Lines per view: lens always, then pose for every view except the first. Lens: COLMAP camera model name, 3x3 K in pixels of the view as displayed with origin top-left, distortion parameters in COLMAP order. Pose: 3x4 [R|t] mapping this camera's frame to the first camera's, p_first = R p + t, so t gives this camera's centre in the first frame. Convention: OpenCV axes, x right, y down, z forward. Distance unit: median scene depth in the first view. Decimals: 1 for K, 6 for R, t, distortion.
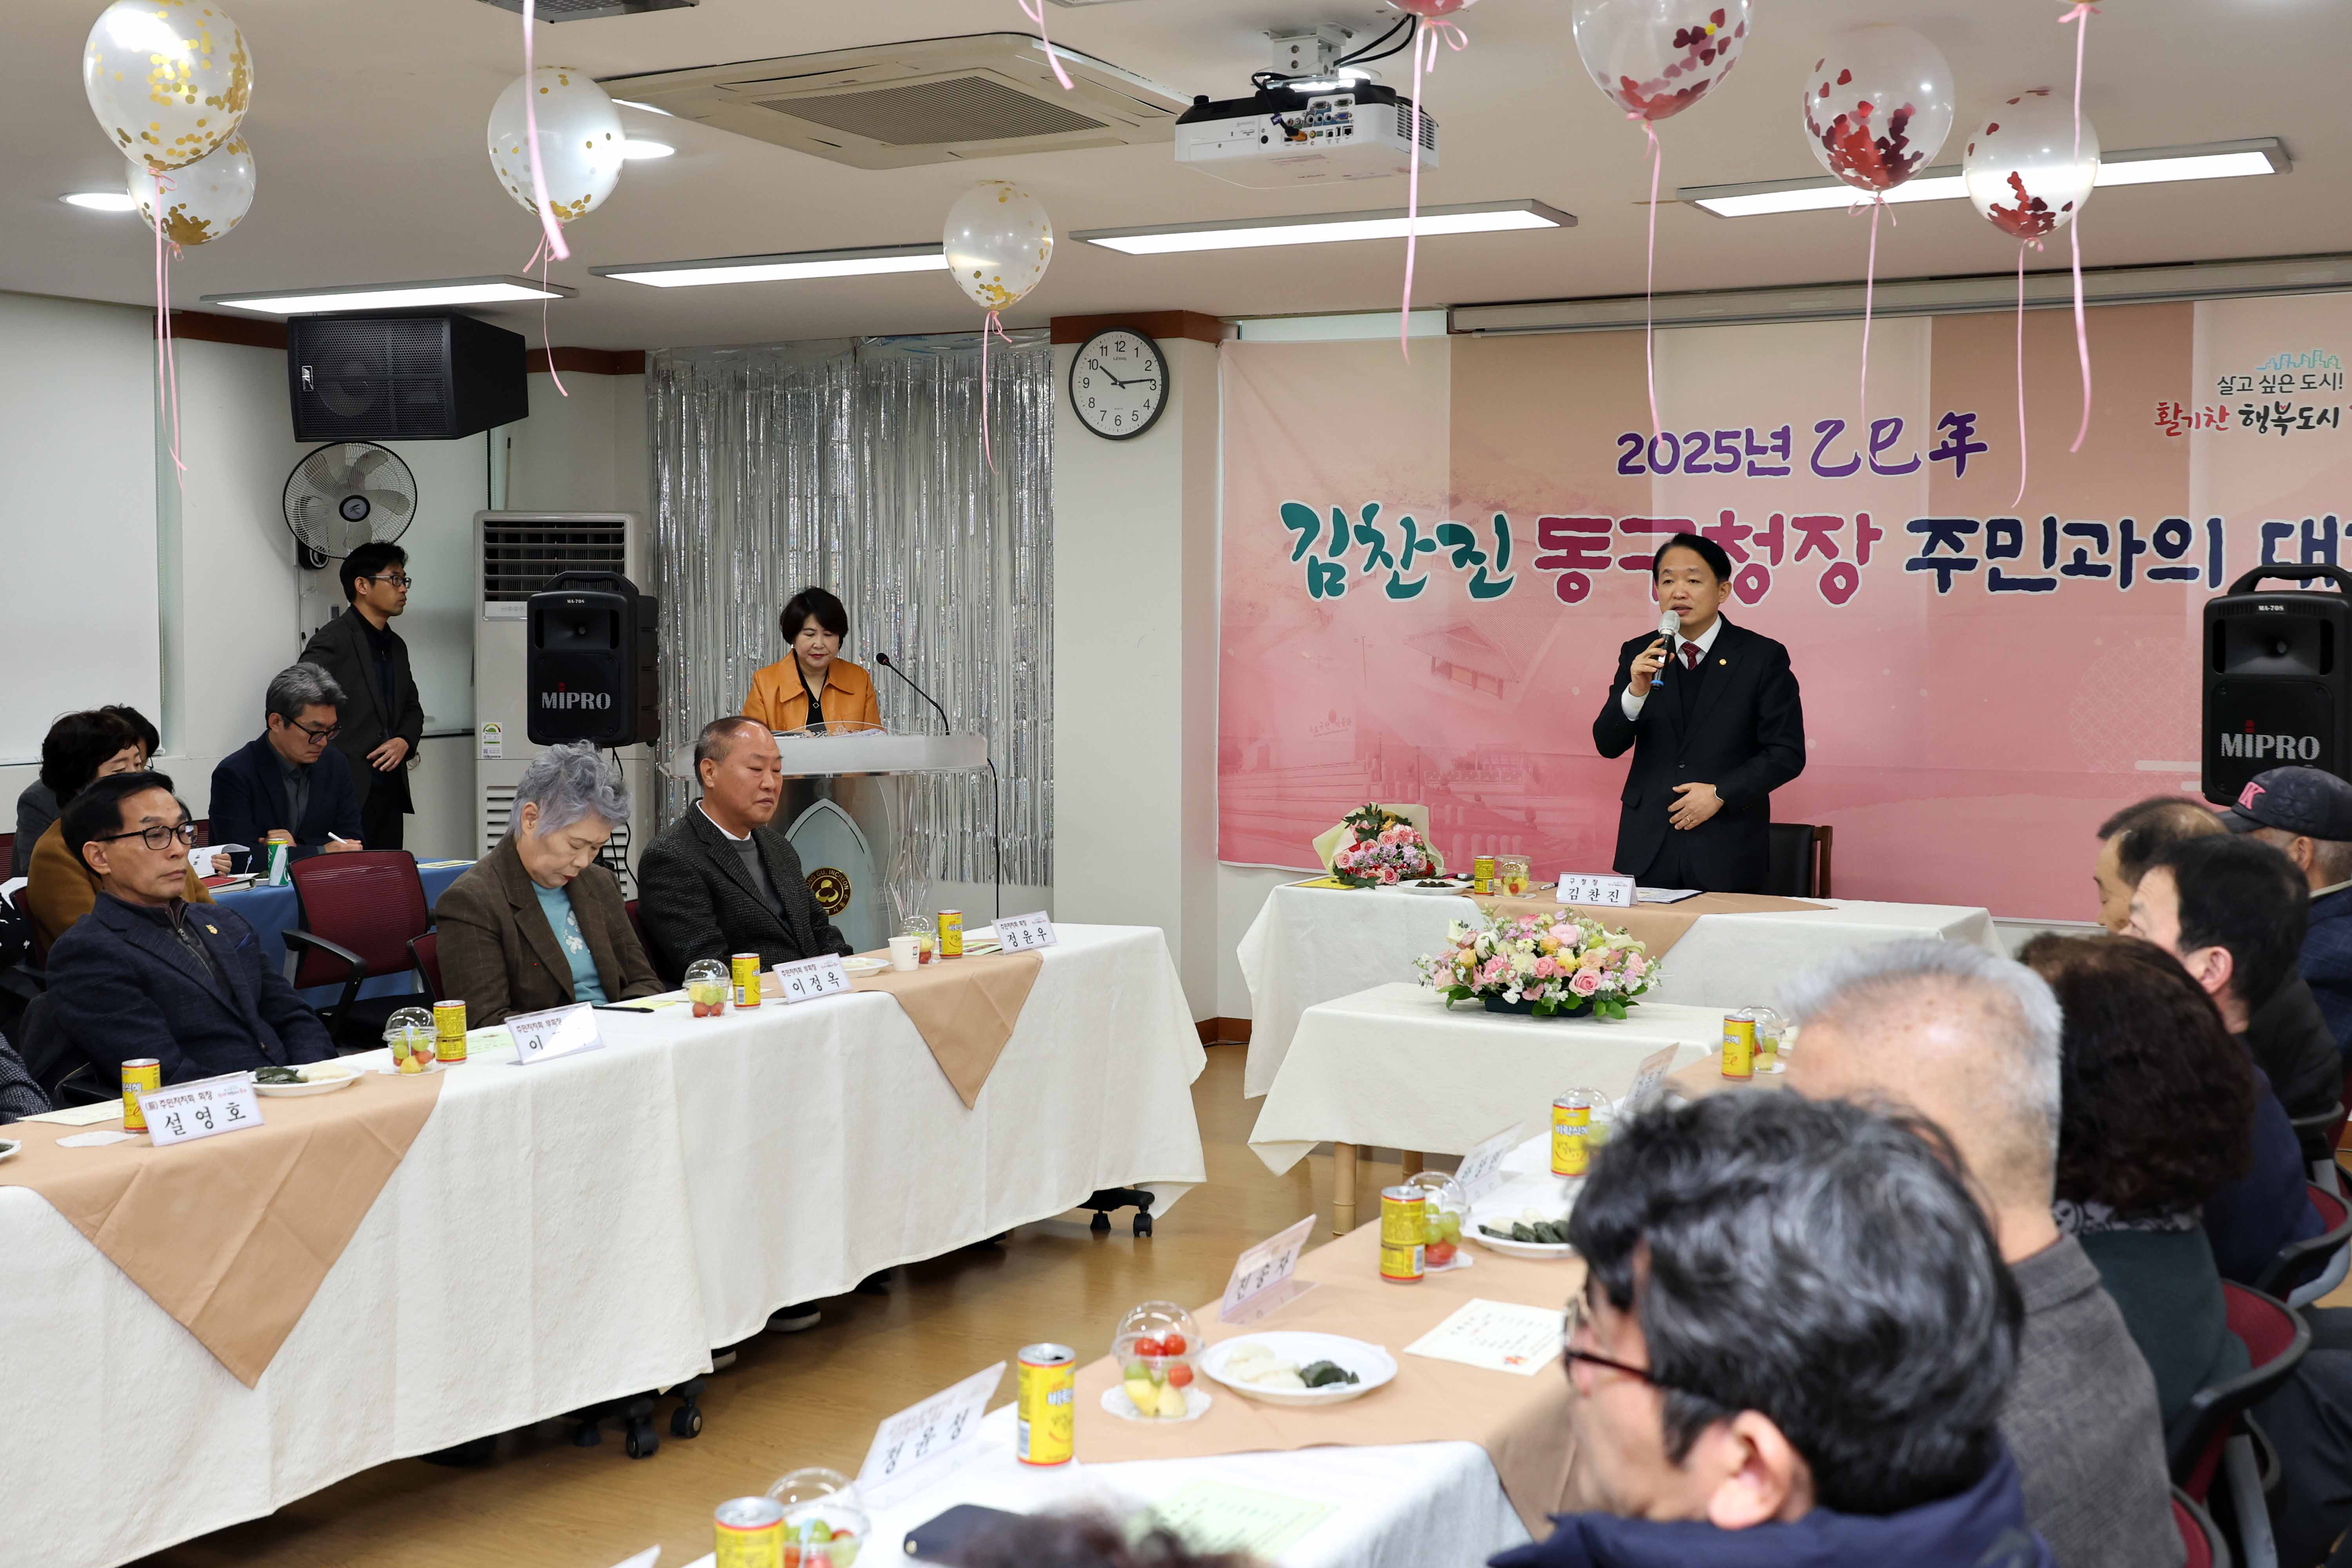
lens RADIAL K [[2585.0, 0, 1190.7], [0, 2585.0, 727.5], [0, 0, 1]] dist [0.028818, -0.014295]
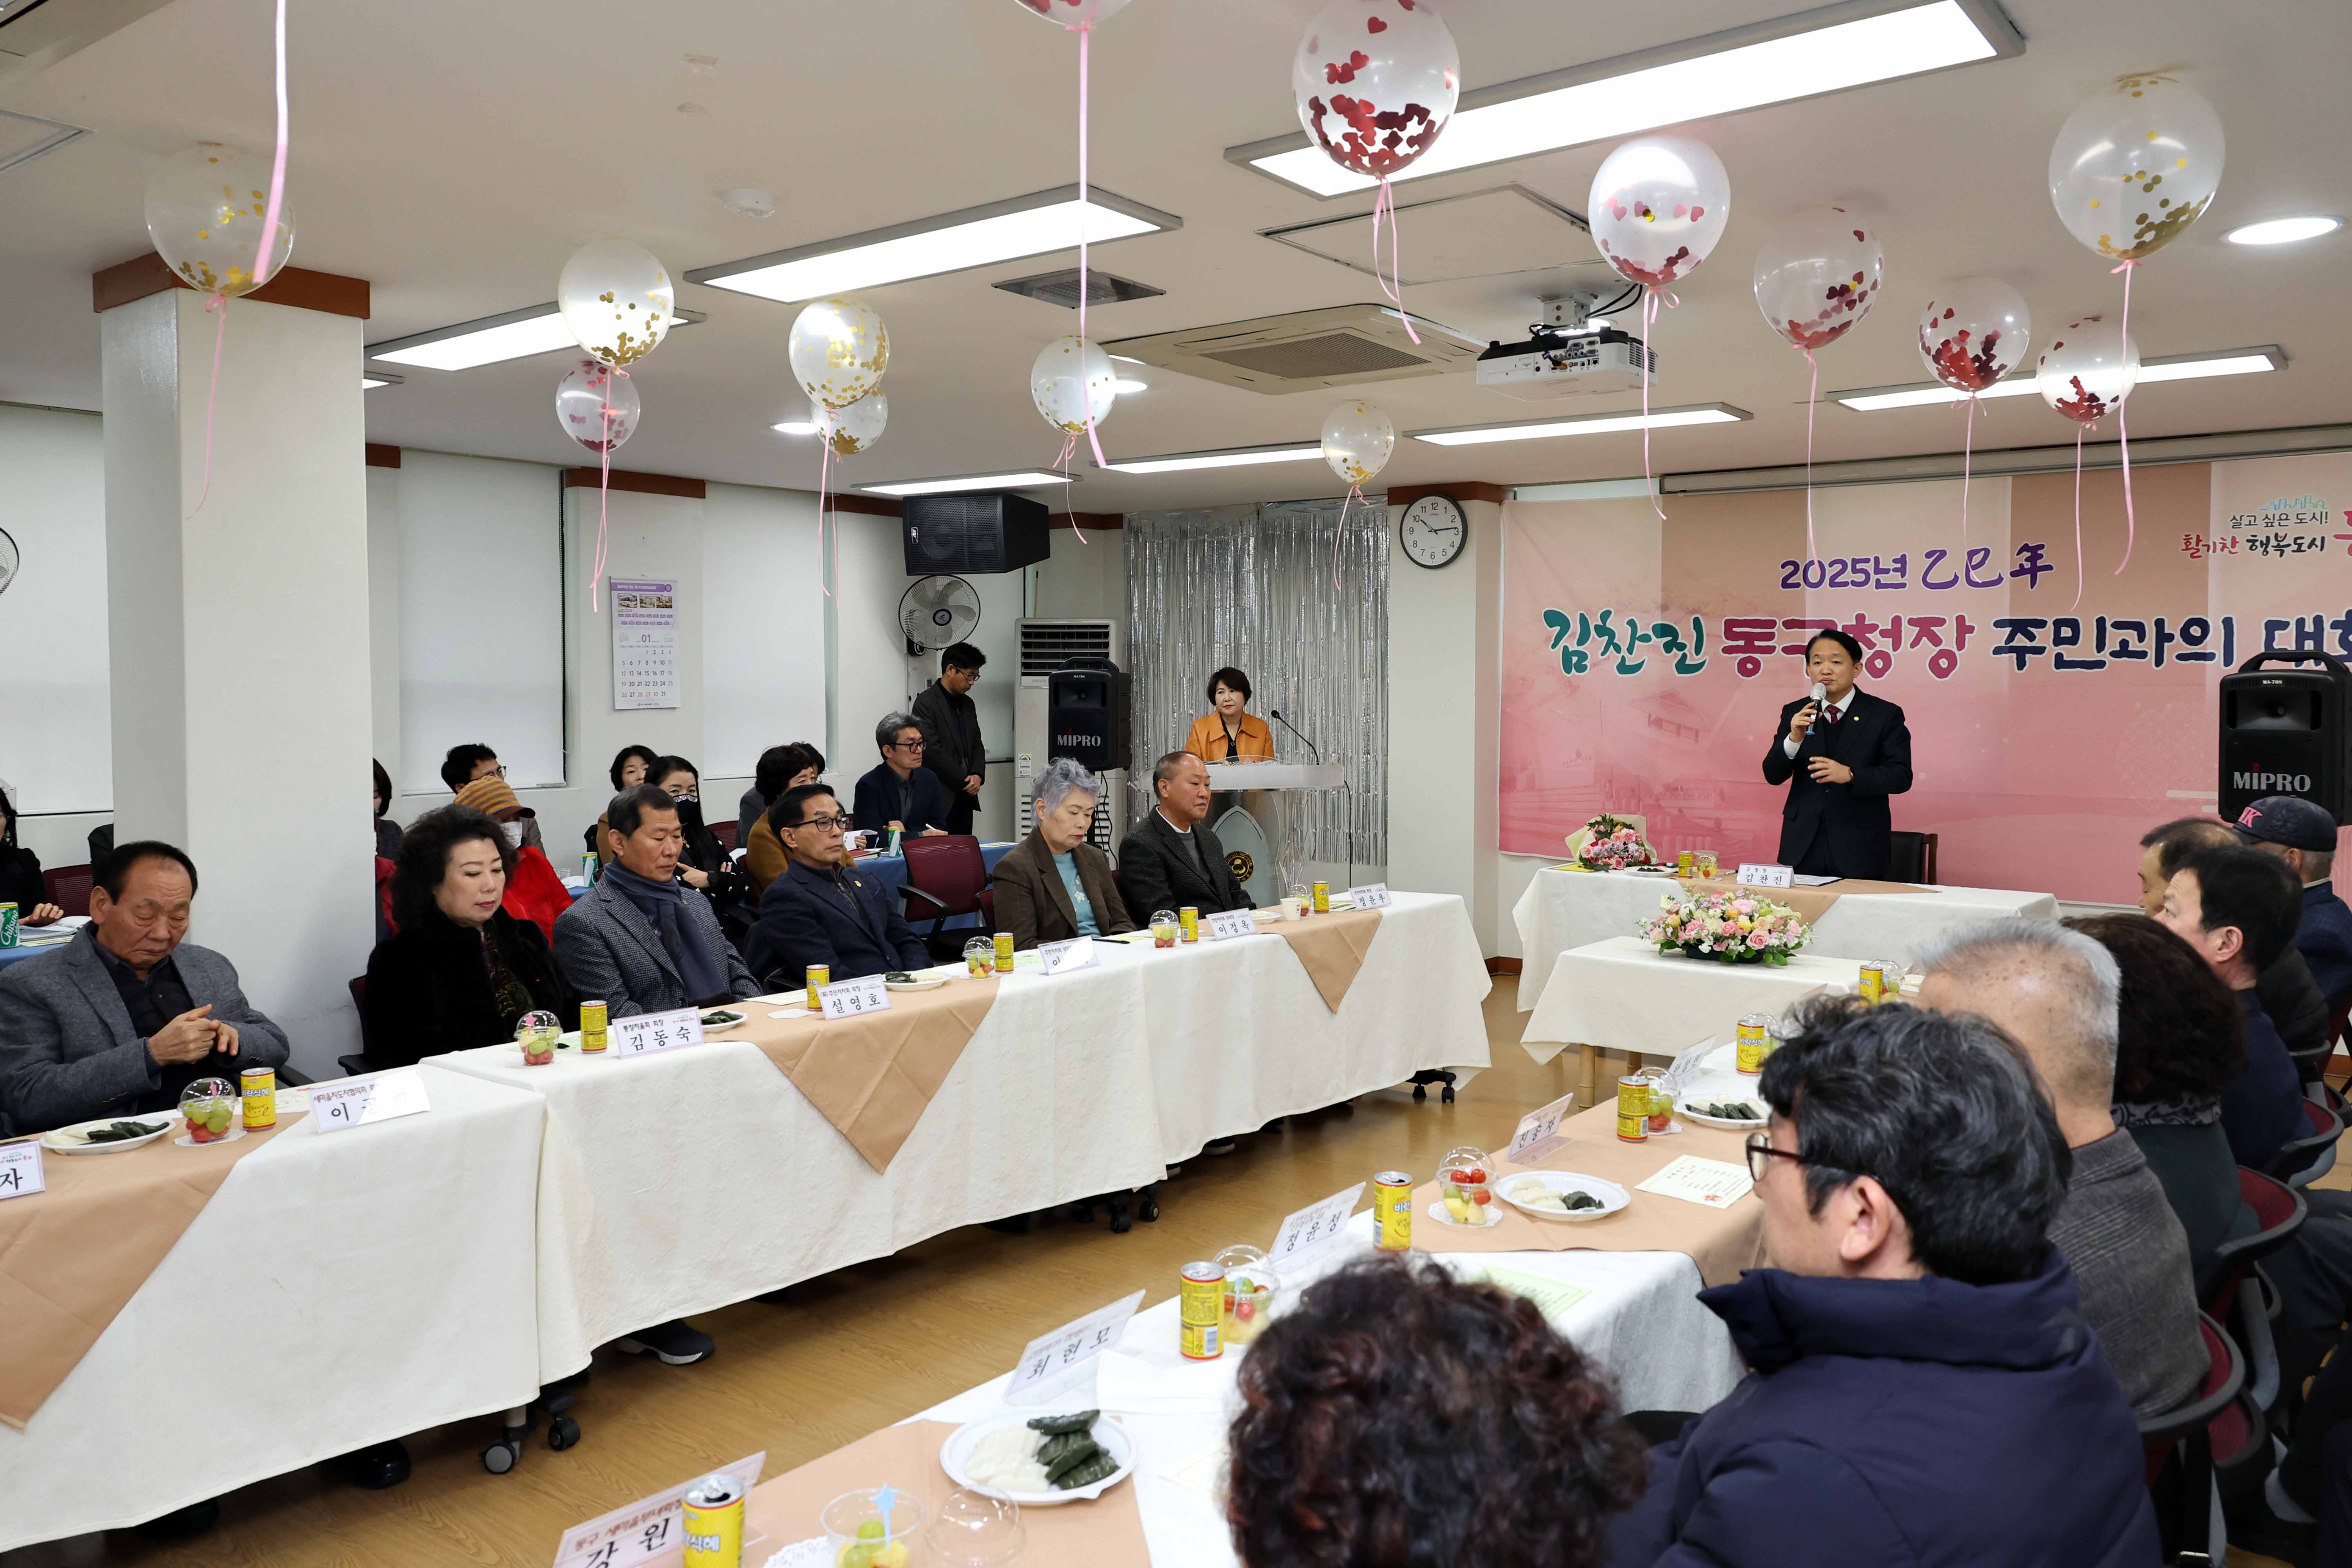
lens RADIAL K [[1720.3, 0, 1191.6], [0, 1720.3, 732.4], [0, 0, 1]] dist [0.010251, -0.000975]
pose [[0.986544, 0.005253, -0.163410, -0.002771], [-0.007720, 0.999866, -0.014468, -0.000895], [0.163312, 0.015535, 0.986452, -0.004760]]
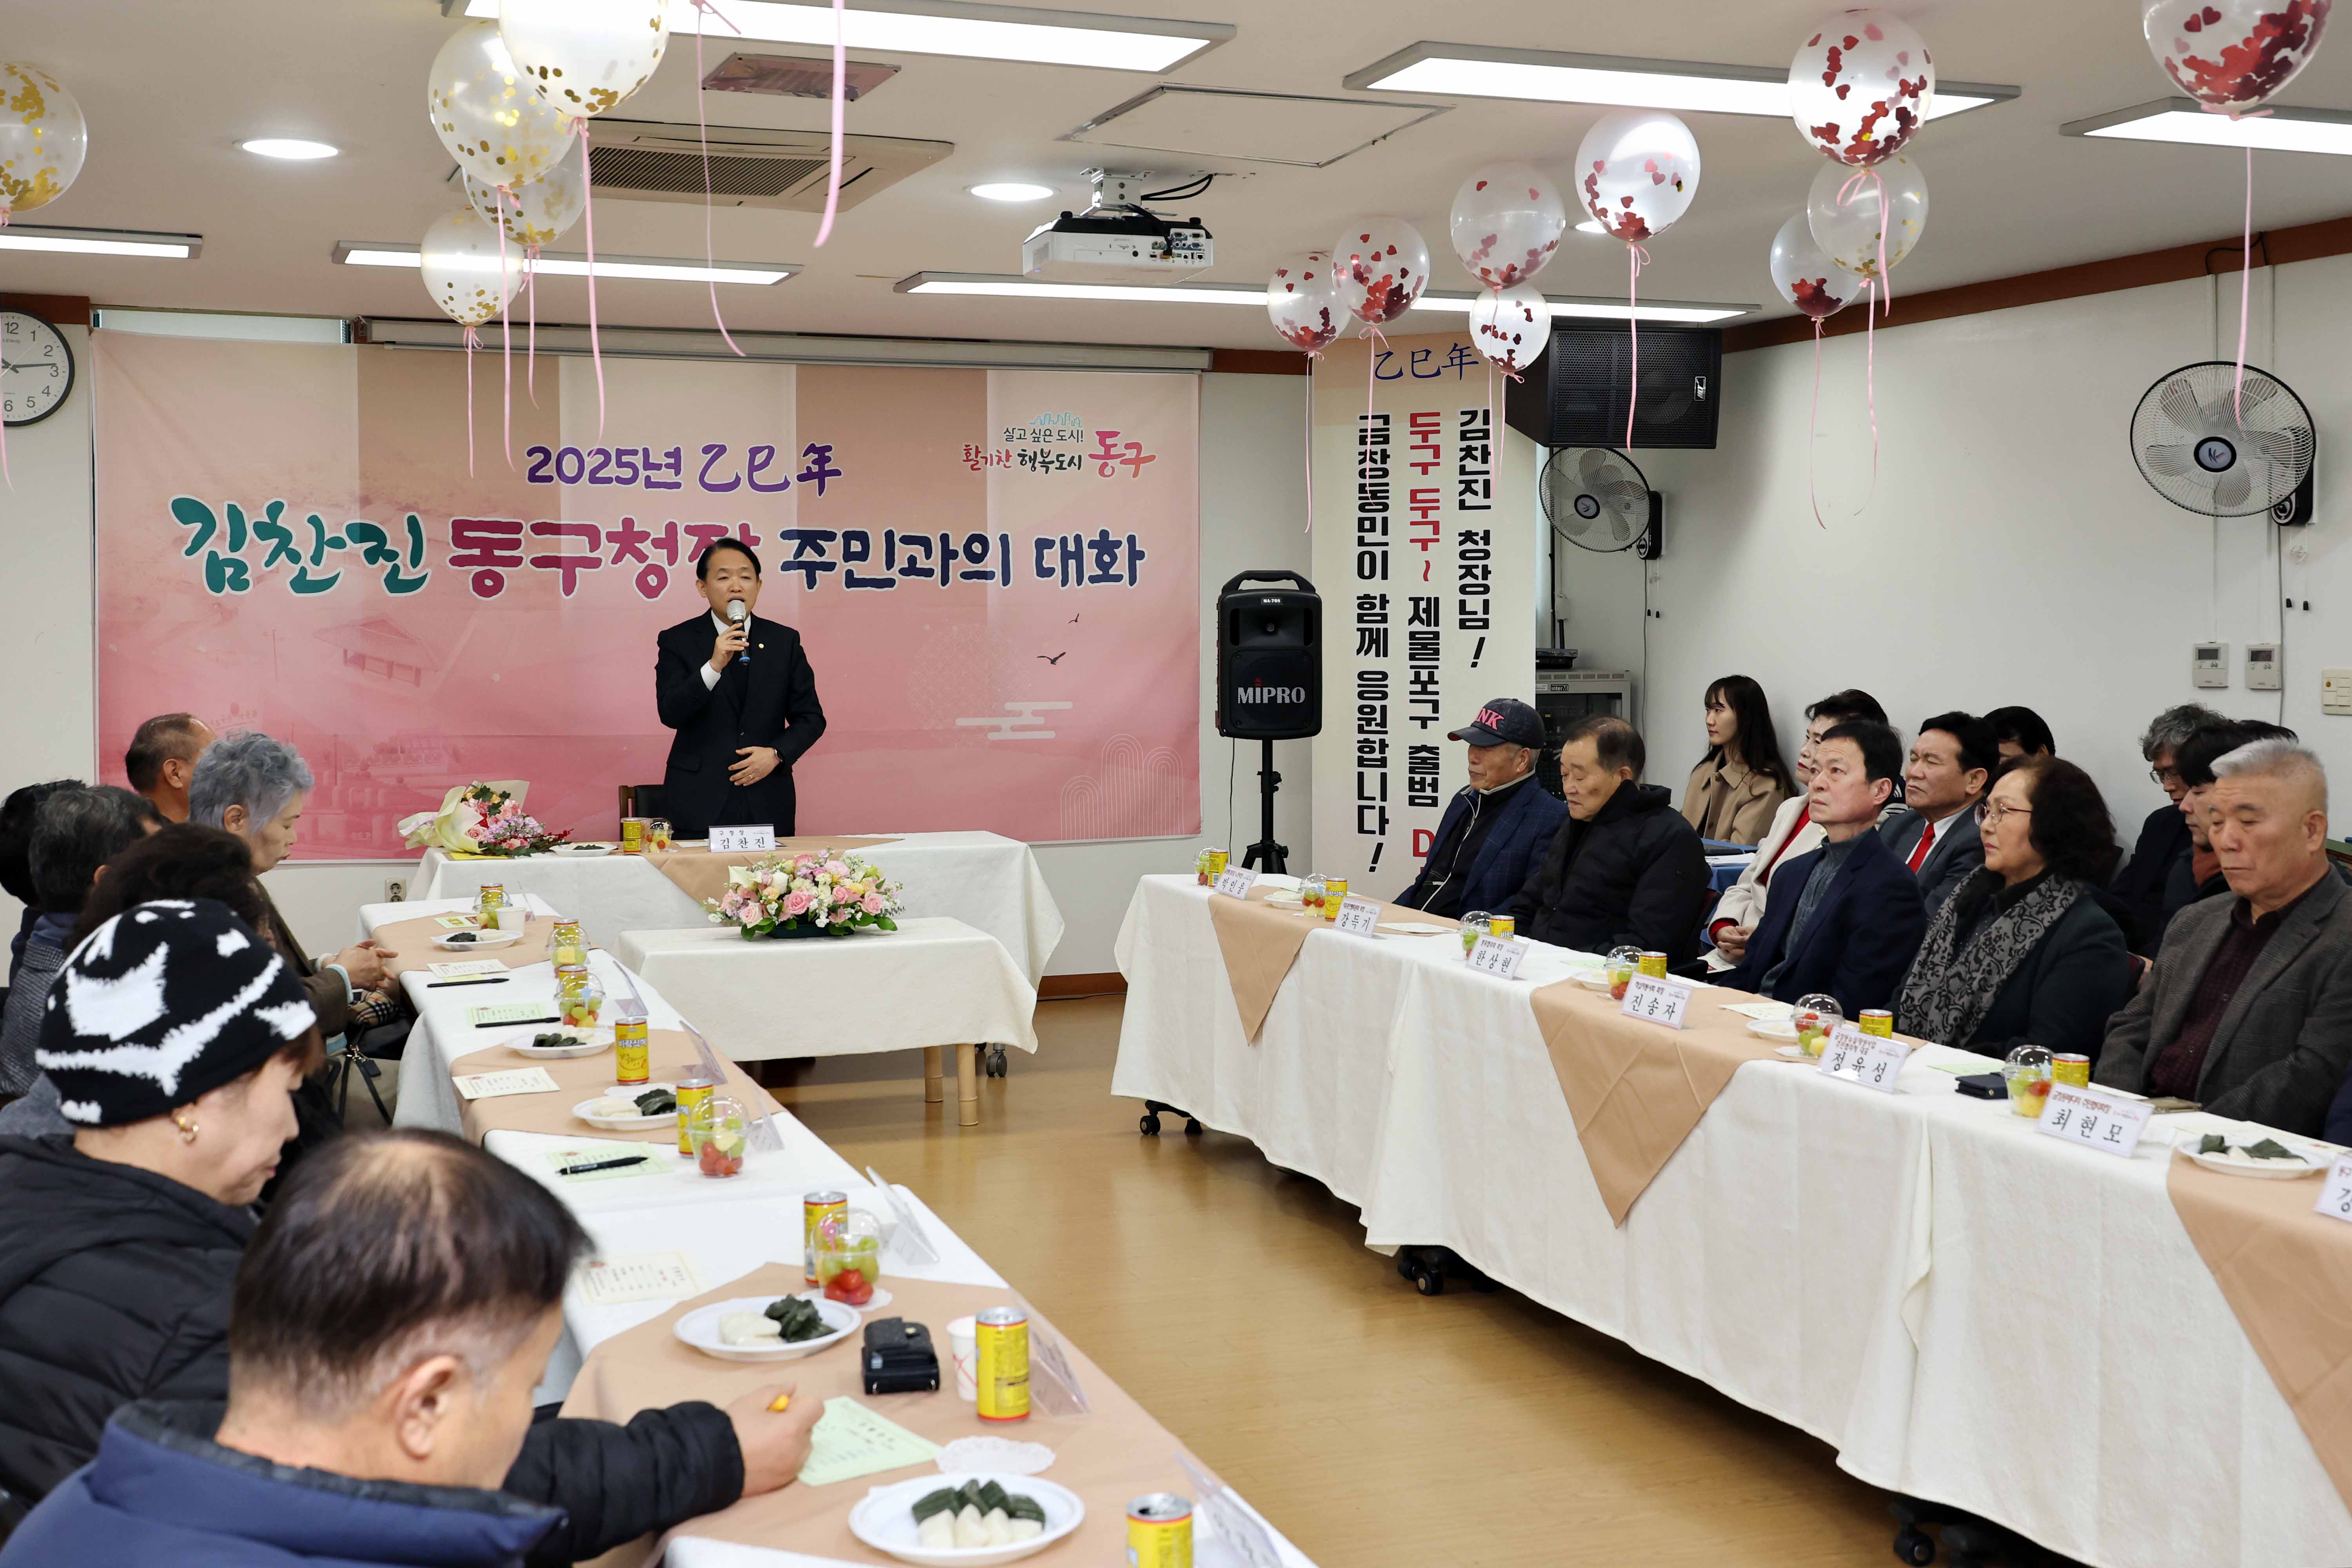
lens RADIAL K [[2656.1, 0, 1138.0], [0, 2656.1, 726.0], [0, 0, 1]] dist [0.029738, -0.001563]
pose [[0.658006, -0.037347, 0.752086, -0.562199], [0.037300, 0.999160, 0.016982, -0.002596], [-0.752088, 0.016879, 0.658846, 0.049709]]
